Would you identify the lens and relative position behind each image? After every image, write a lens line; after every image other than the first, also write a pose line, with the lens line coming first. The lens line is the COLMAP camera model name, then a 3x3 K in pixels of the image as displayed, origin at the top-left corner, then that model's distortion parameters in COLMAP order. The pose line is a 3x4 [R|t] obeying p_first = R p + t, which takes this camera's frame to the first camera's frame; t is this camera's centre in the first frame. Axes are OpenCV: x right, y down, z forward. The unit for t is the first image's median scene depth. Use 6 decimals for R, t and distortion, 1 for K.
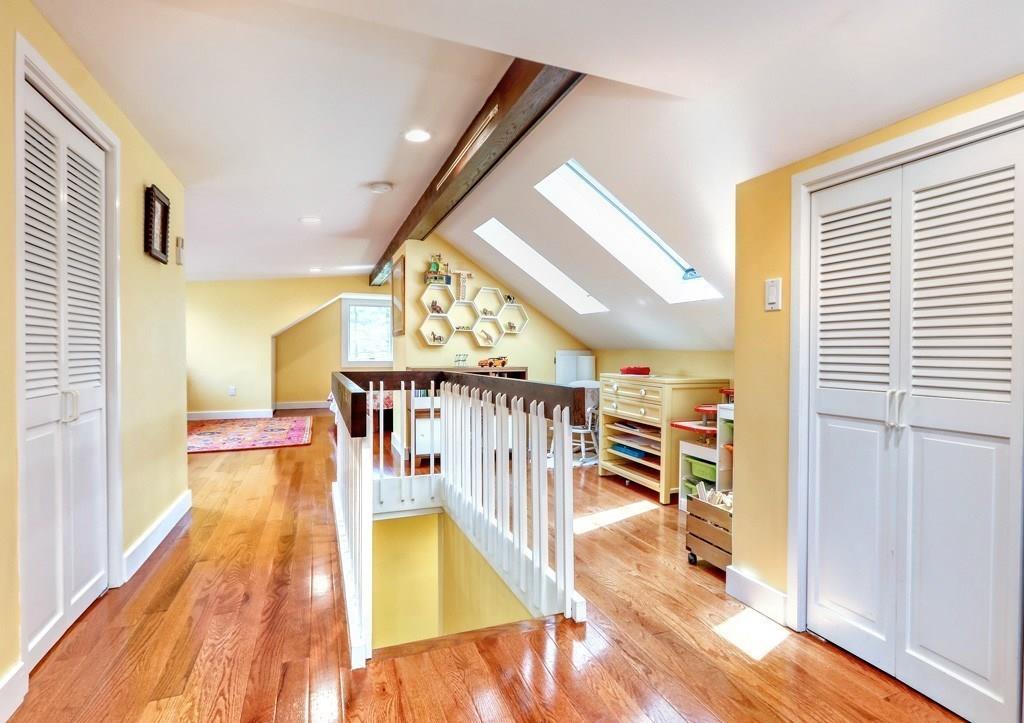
lens RADIAL K [[506.7, 0, 512.0], [0, 506.7, 361.5], [0, 0, 1]] dist [-0.000349, 0.000158]
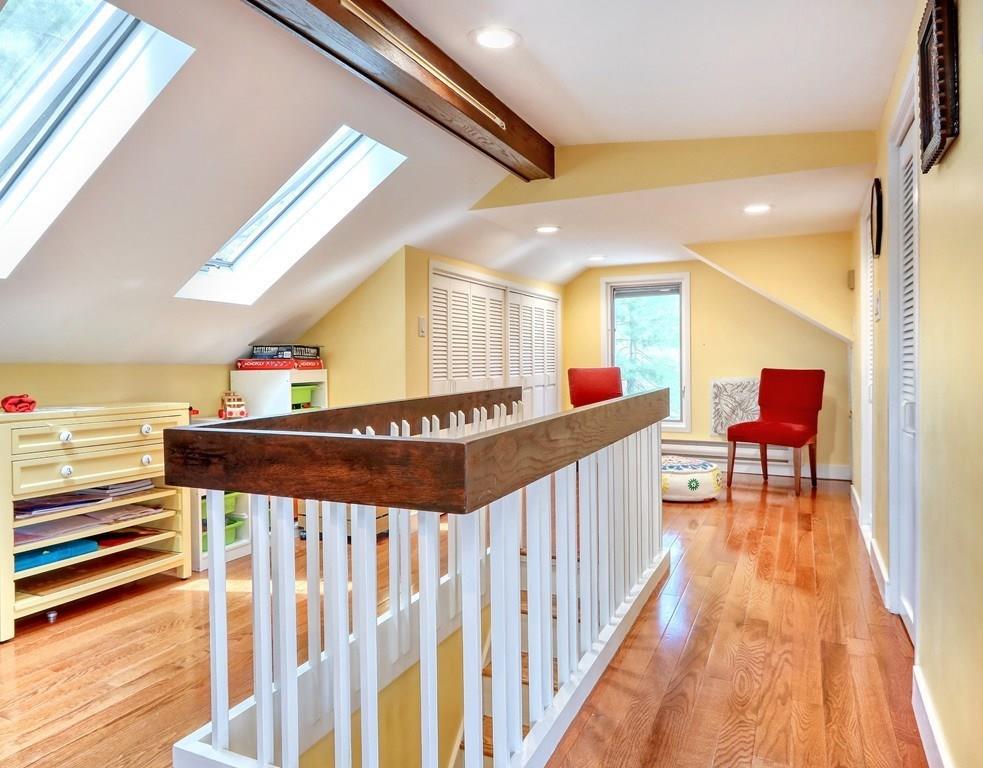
lens RADIAL K [[675.9, 0, 492.3], [0, 675.9, 365.2], [0, 0, 1]] dist [-0.000866, -0.001839]
pose [[-0.698287, -0.001352, 0.715817, -0.654985], [0.021146, 0.999523, 0.022516, -0.028778], [-0.715506, 0.030859, -0.697925, 1.300518]]
